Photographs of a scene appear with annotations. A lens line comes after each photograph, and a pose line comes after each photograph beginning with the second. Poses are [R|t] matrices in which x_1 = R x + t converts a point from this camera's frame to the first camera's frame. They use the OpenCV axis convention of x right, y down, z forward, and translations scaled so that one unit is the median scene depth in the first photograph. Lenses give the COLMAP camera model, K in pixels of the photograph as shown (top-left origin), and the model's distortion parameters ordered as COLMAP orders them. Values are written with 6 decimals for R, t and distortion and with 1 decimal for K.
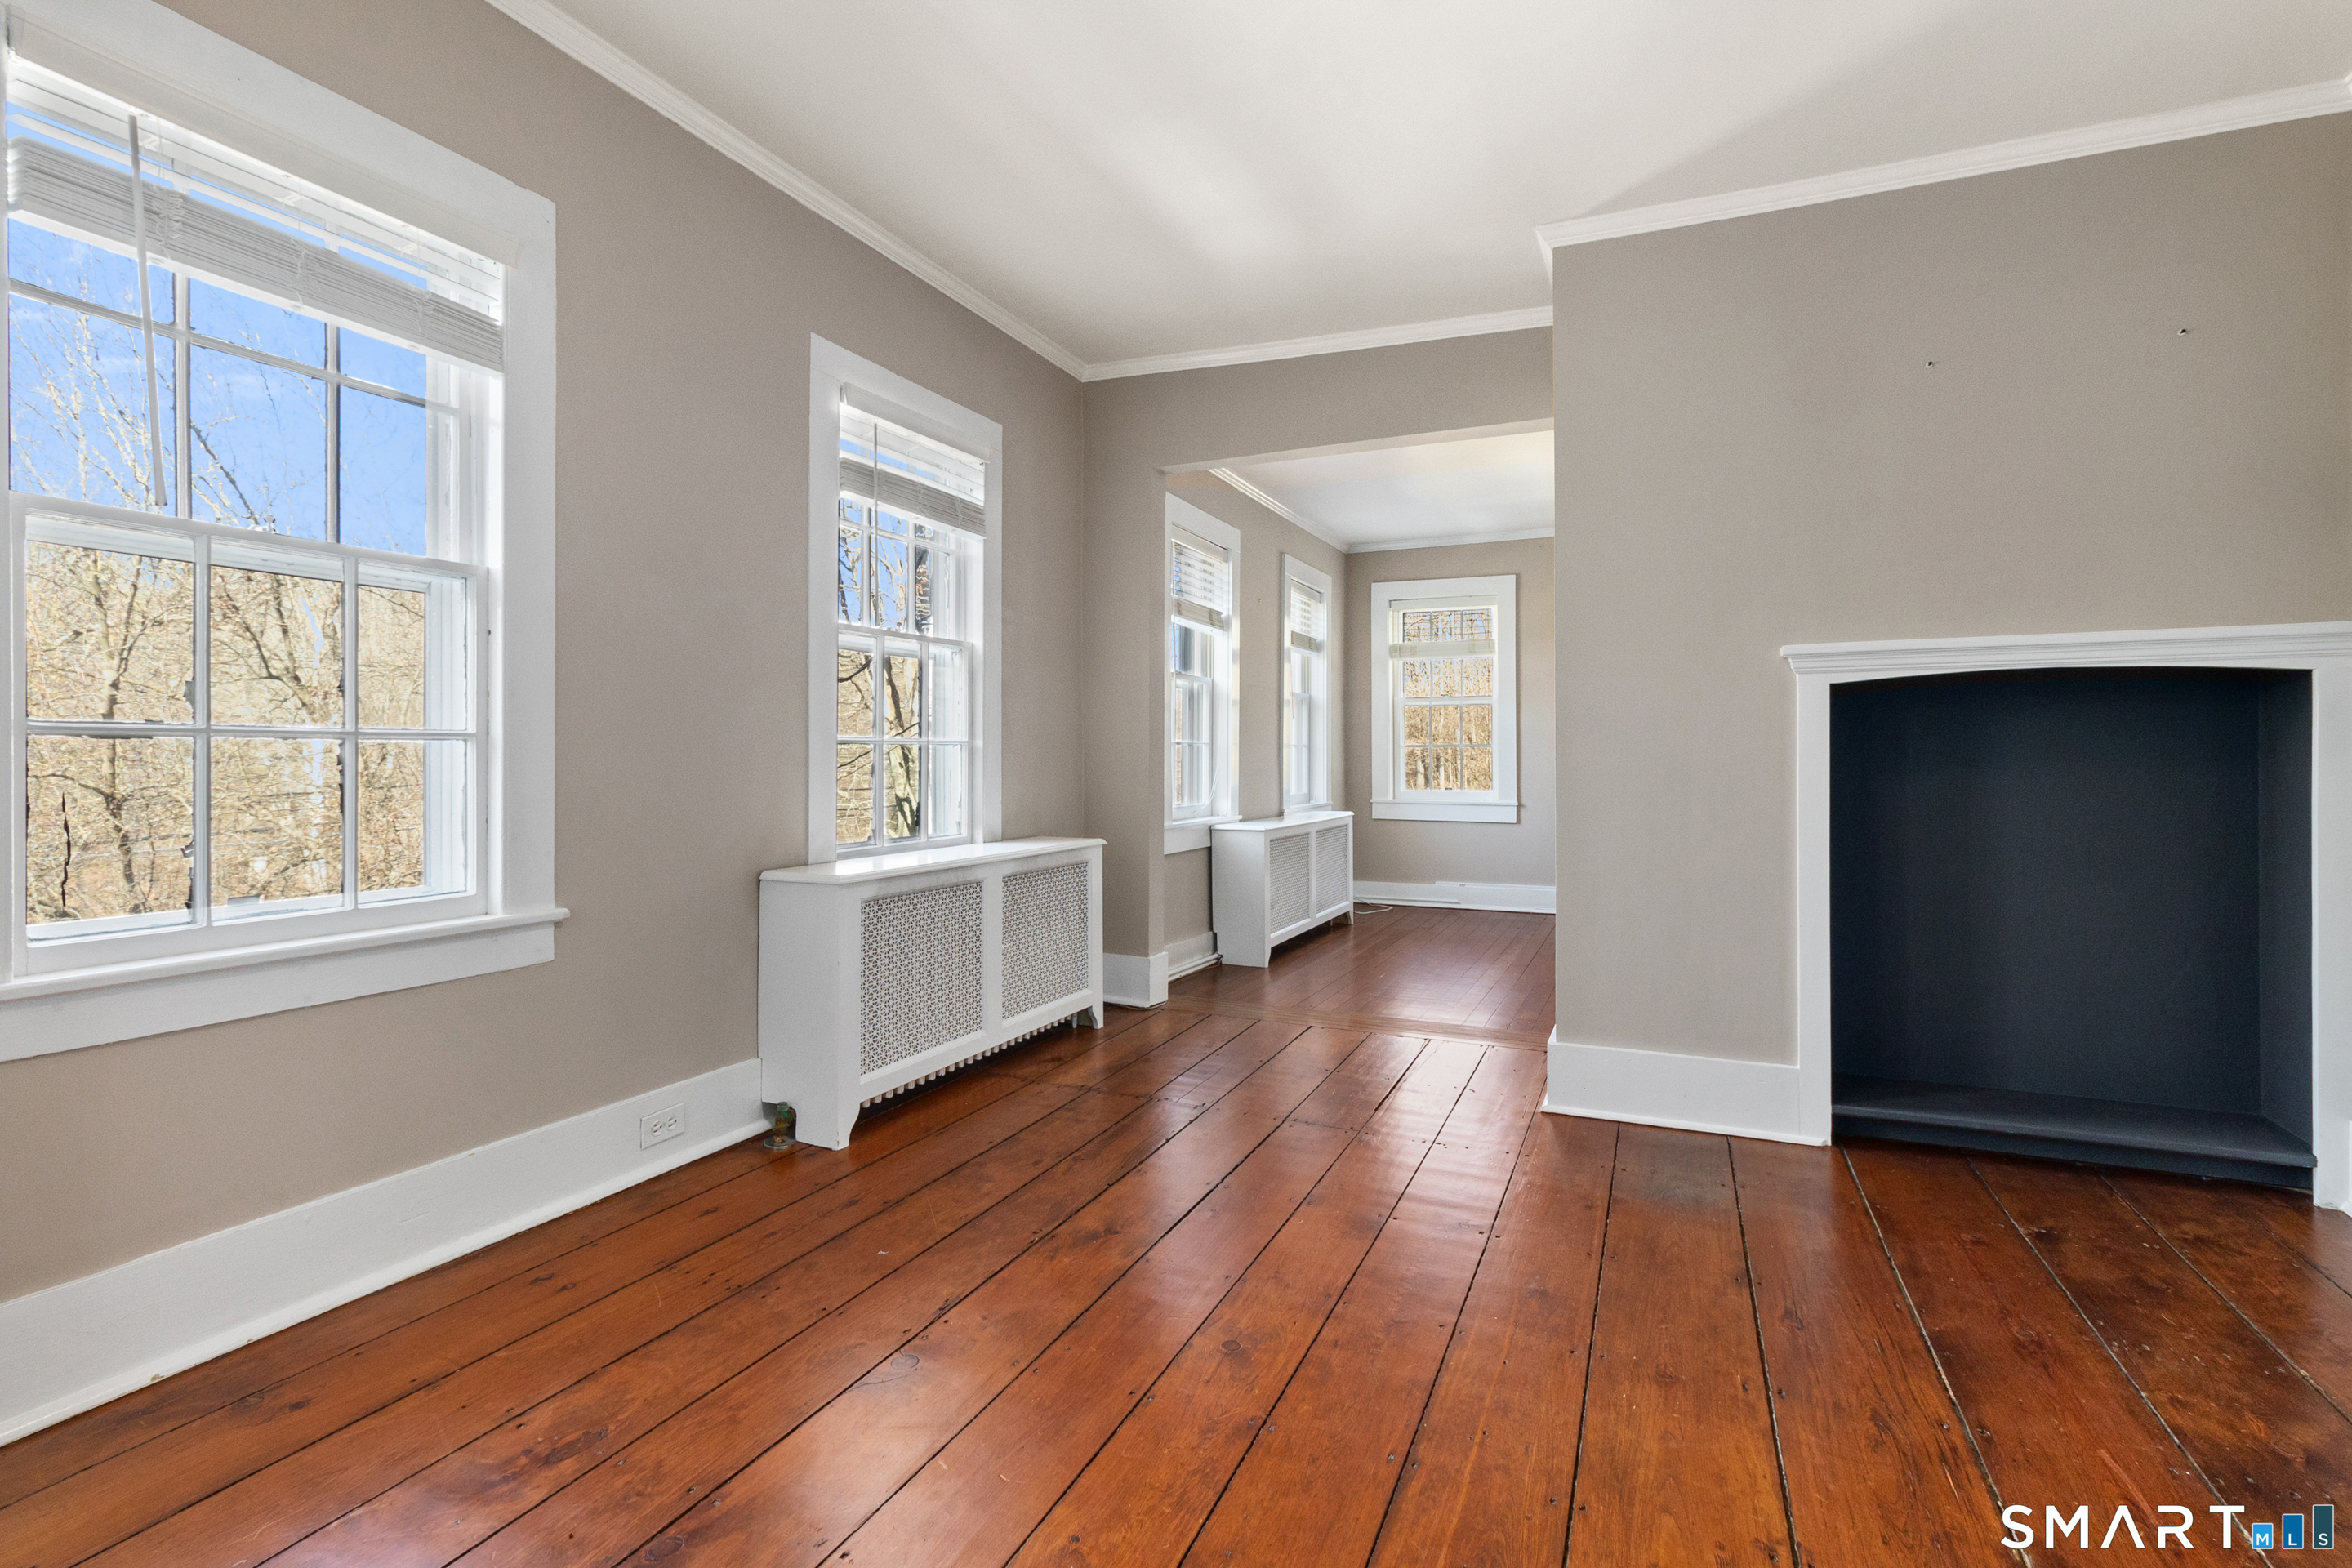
lens RADIAL K [[1083.3, 0, 1184.0], [0, 1083.3, 740.6], [0, 0, 1]] dist [0.003320, 0.000694]
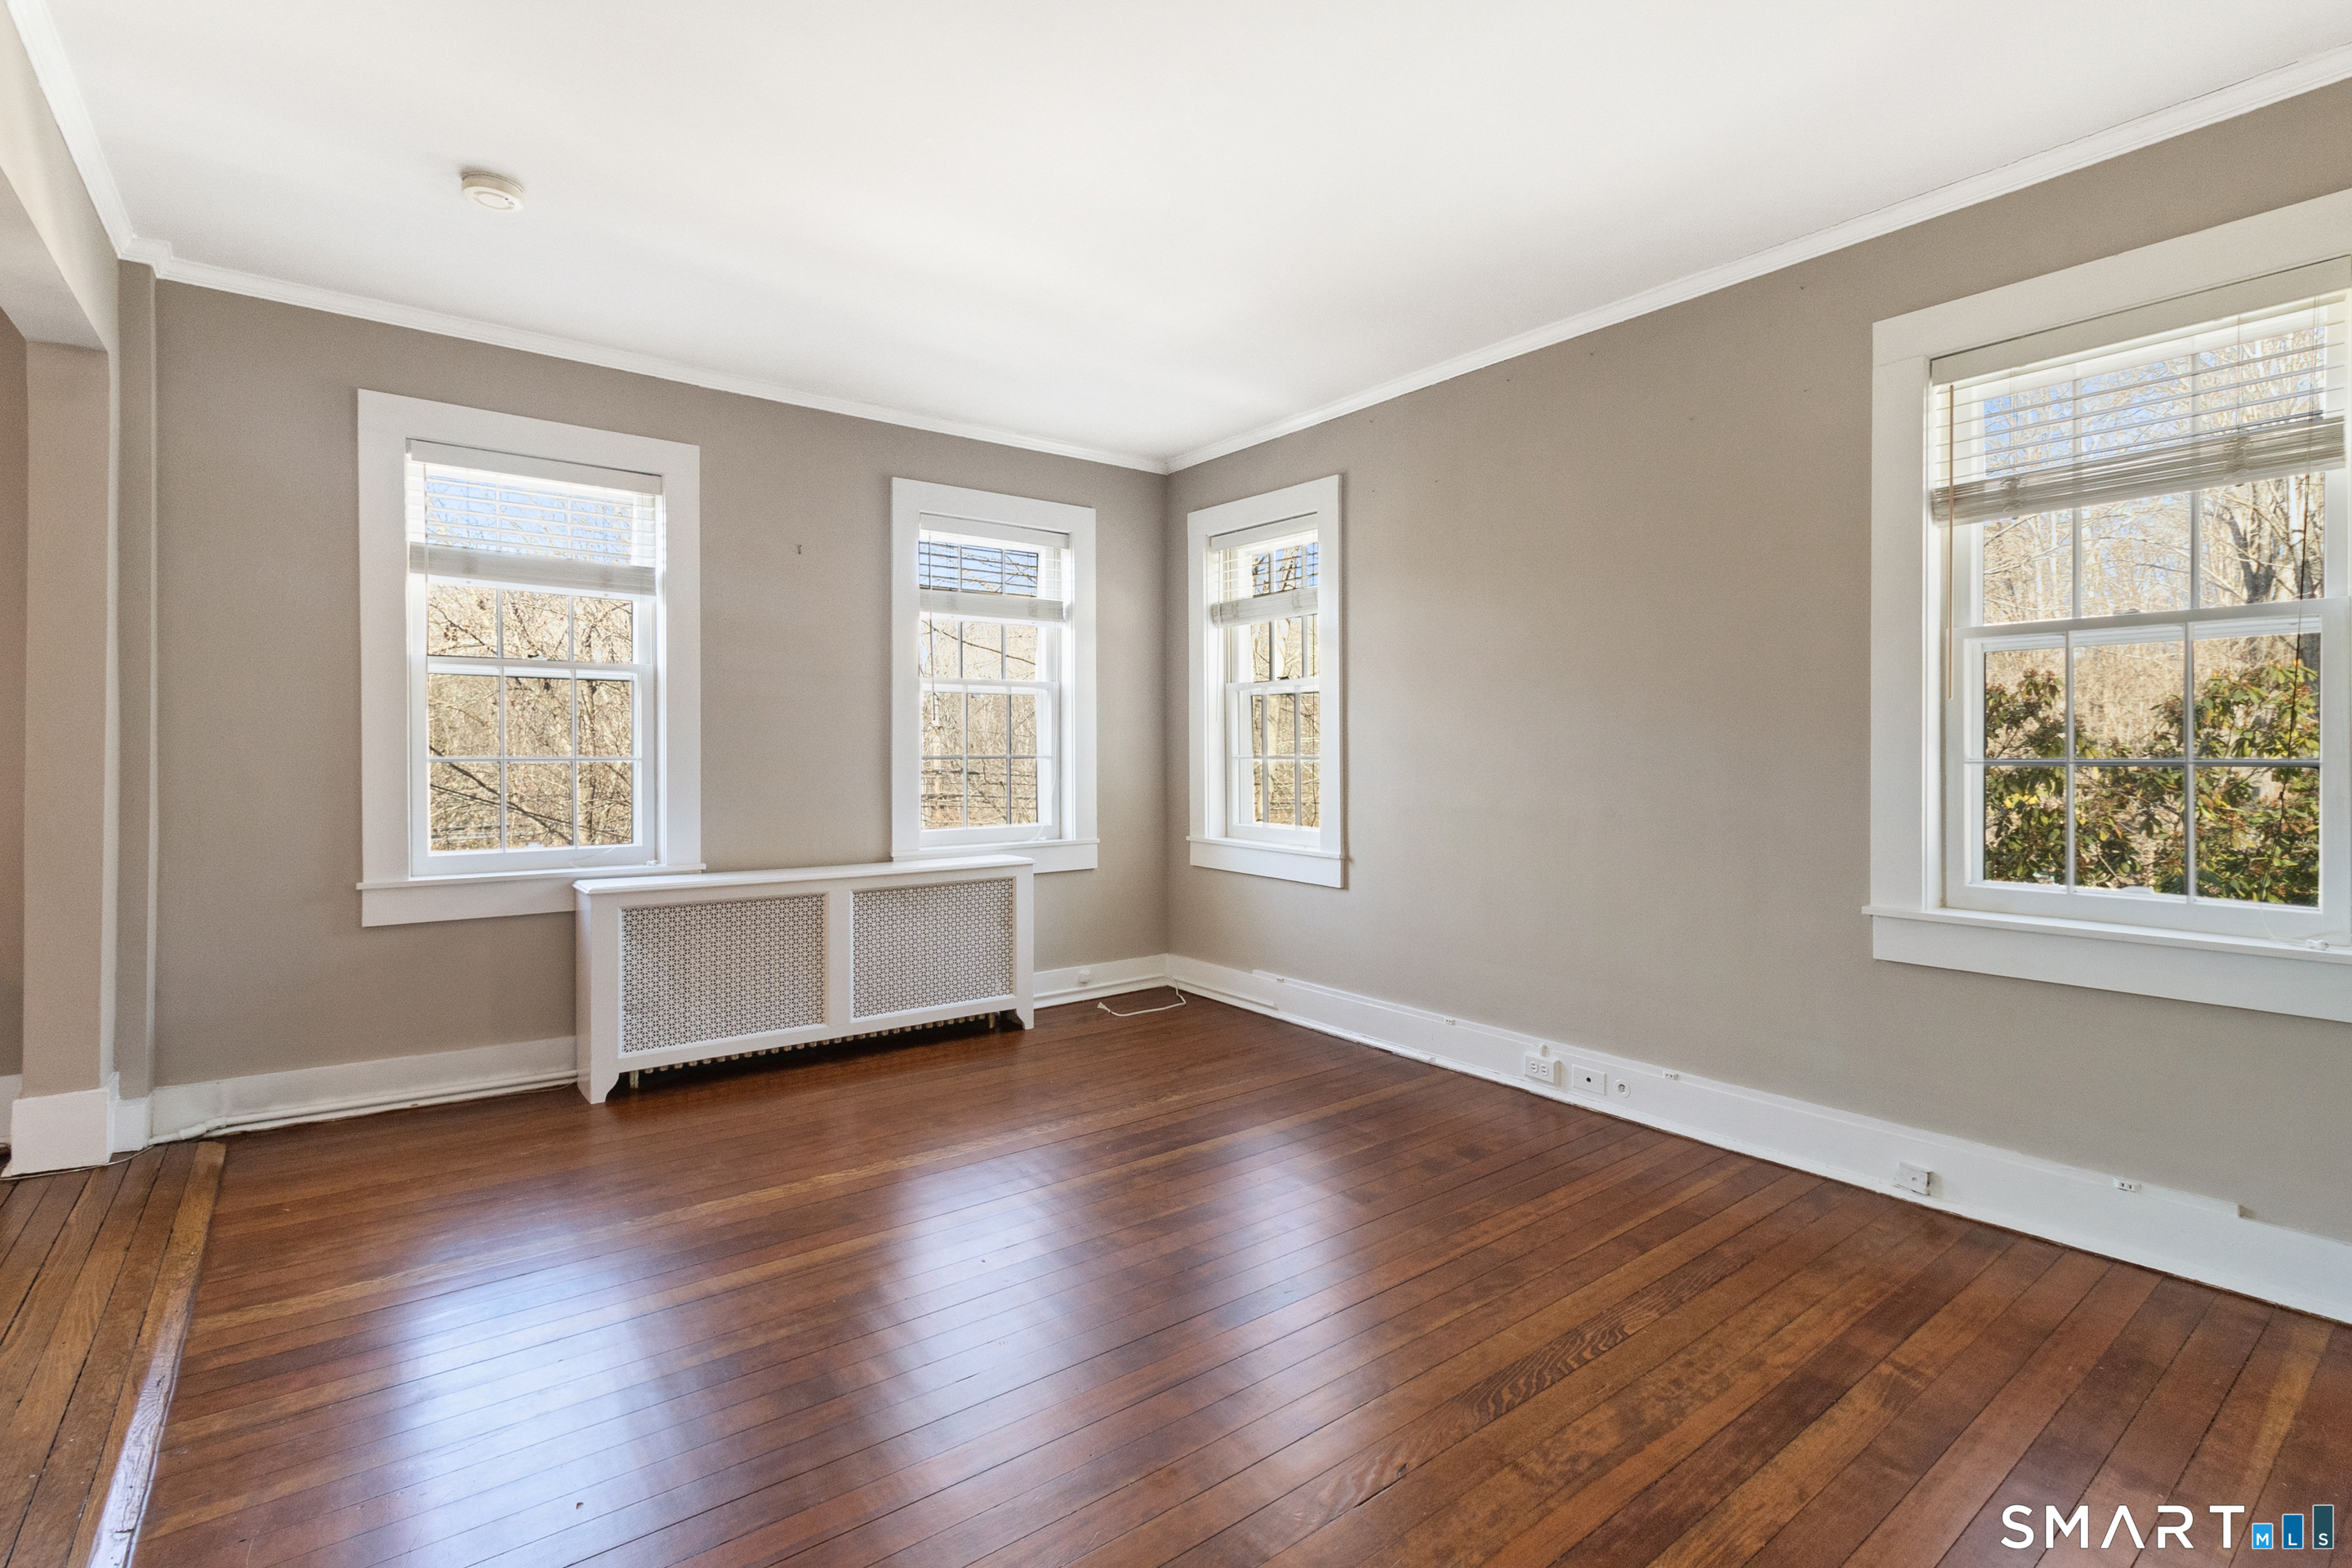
lens RADIAL K [[1083.3, 0, 1184.0], [0, 1083.3, 740.6], [0, 0, 1]] dist [0.003320, 0.000694]
pose [[0.887585, 0.001791, -0.460640, 0.504556], [0.001878, 0.999970, 0.007508, -0.010440], [0.460639, -0.007529, 0.887556, 0.425317]]
